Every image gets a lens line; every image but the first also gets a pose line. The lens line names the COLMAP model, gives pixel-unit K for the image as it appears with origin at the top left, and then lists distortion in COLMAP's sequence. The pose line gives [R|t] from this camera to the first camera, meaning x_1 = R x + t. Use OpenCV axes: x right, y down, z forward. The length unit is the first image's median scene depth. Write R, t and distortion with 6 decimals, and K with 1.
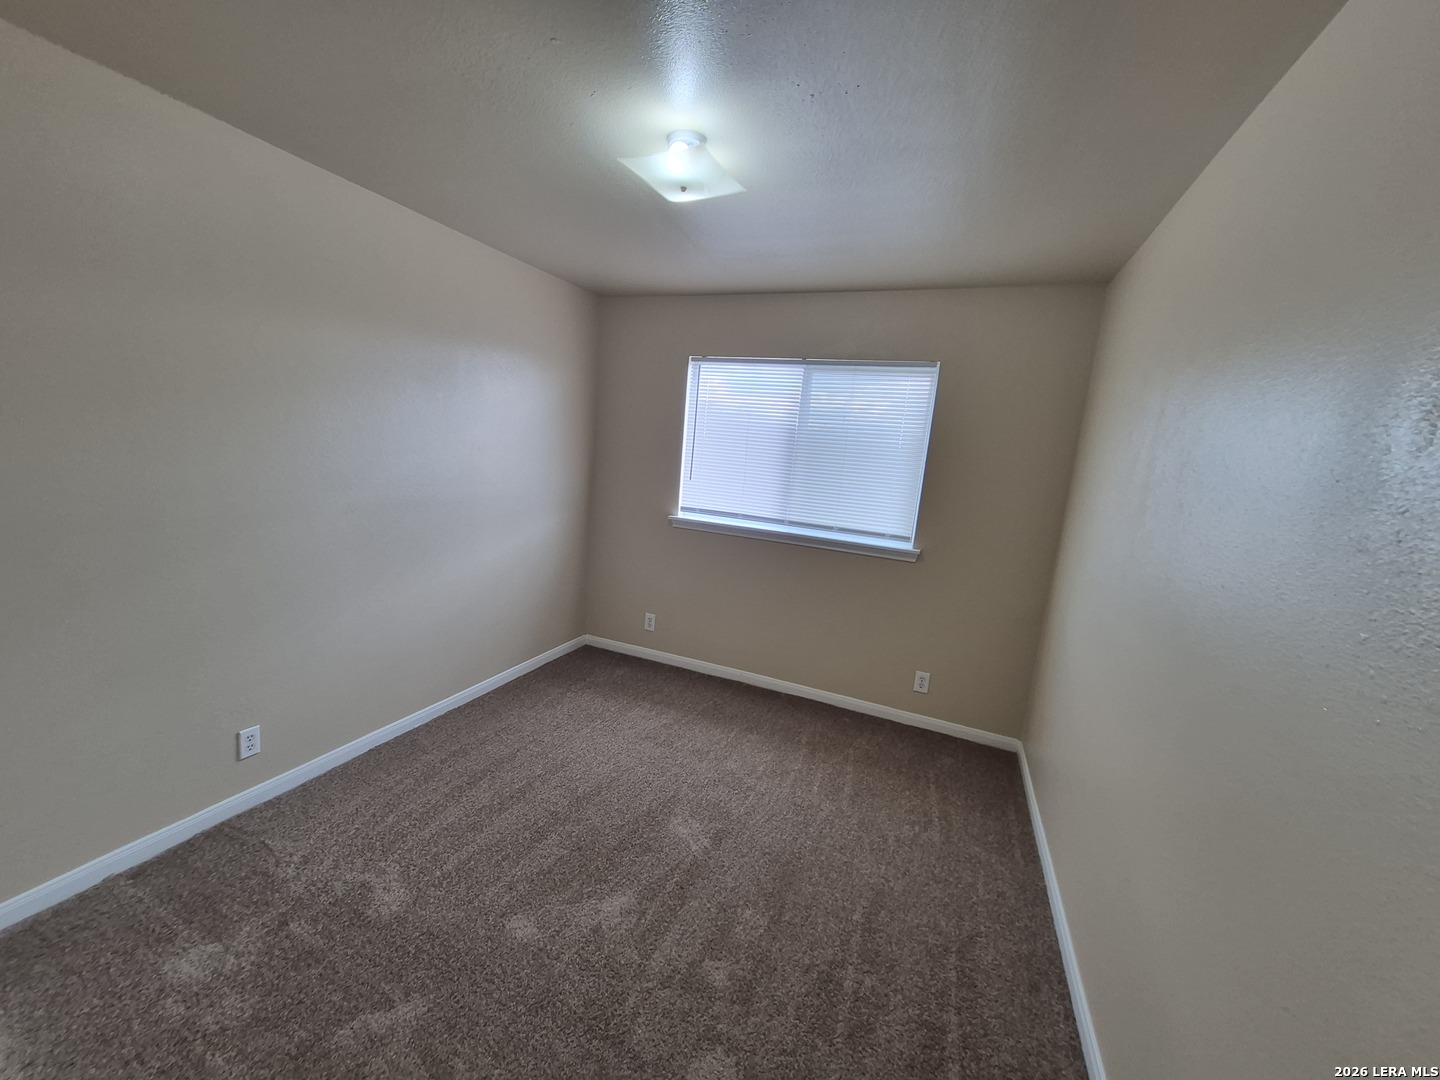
lens RADIAL K [[565.2, 0, 737.9], [0, 565.2, 540.9], [0, 0, 1]] dist [0.001179, -0.000044]
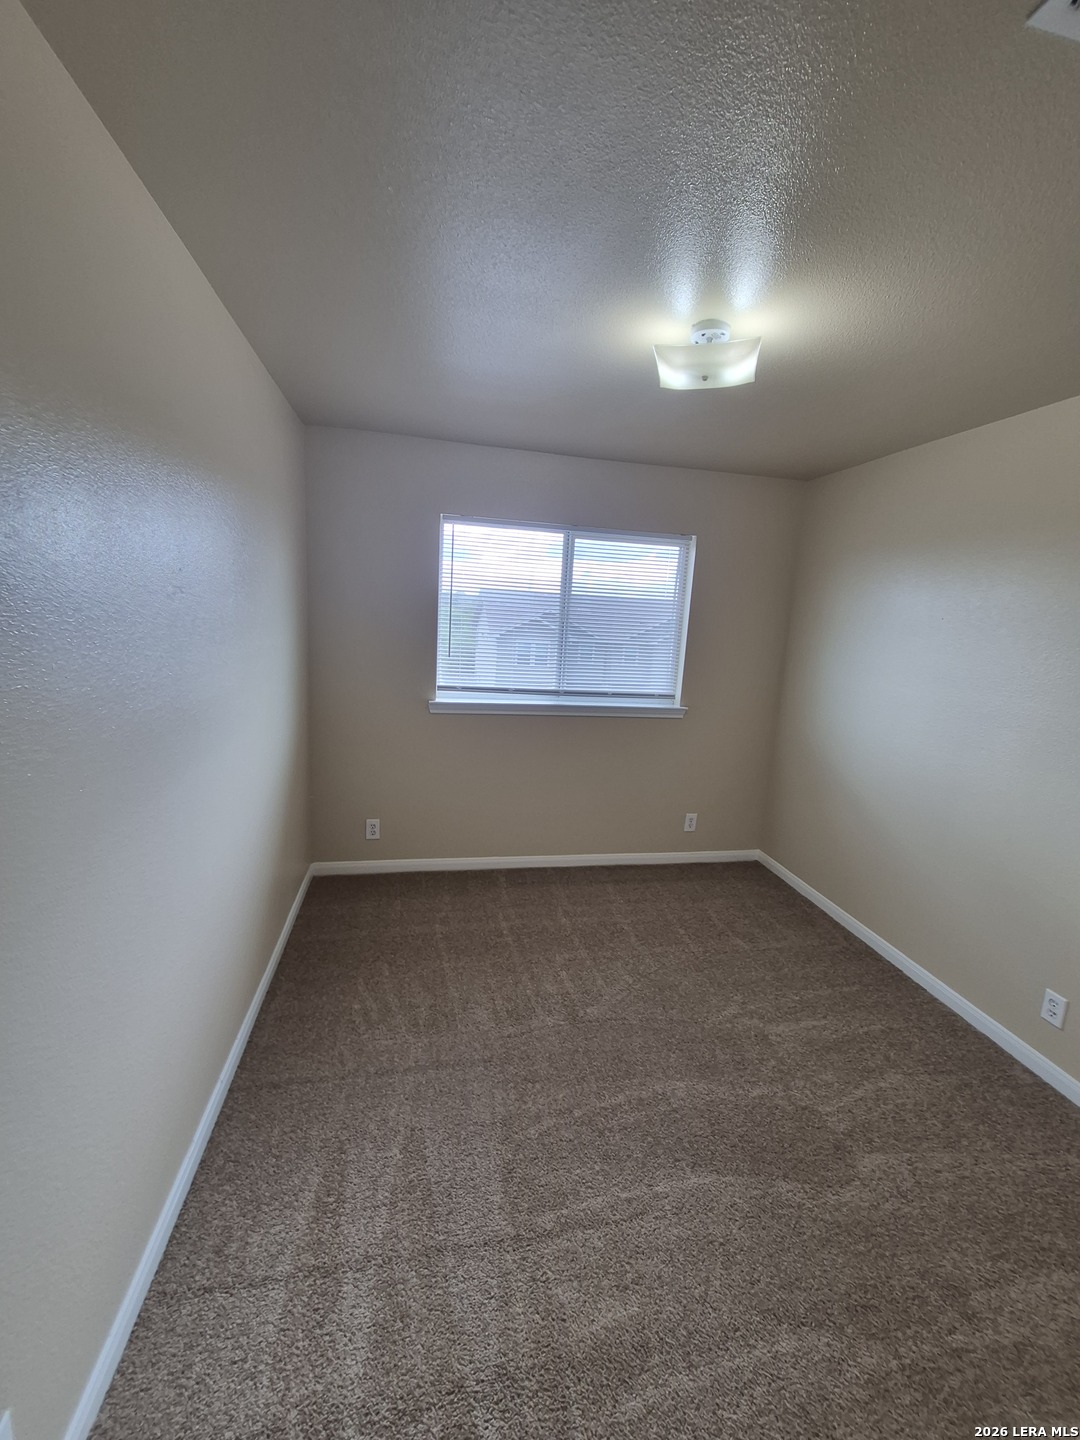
lens RADIAL K [[570.4, 0, 504.3], [0, 570.4, 724.1], [0, 0, 1]] dist [-0.000207, -0.000210]
pose [[0.829810, -0.136298, 0.541145, -0.551354], [0.107316, 0.990590, 0.084938, -0.078653], [-0.547629, -0.012409, 0.836629, 0.242386]]
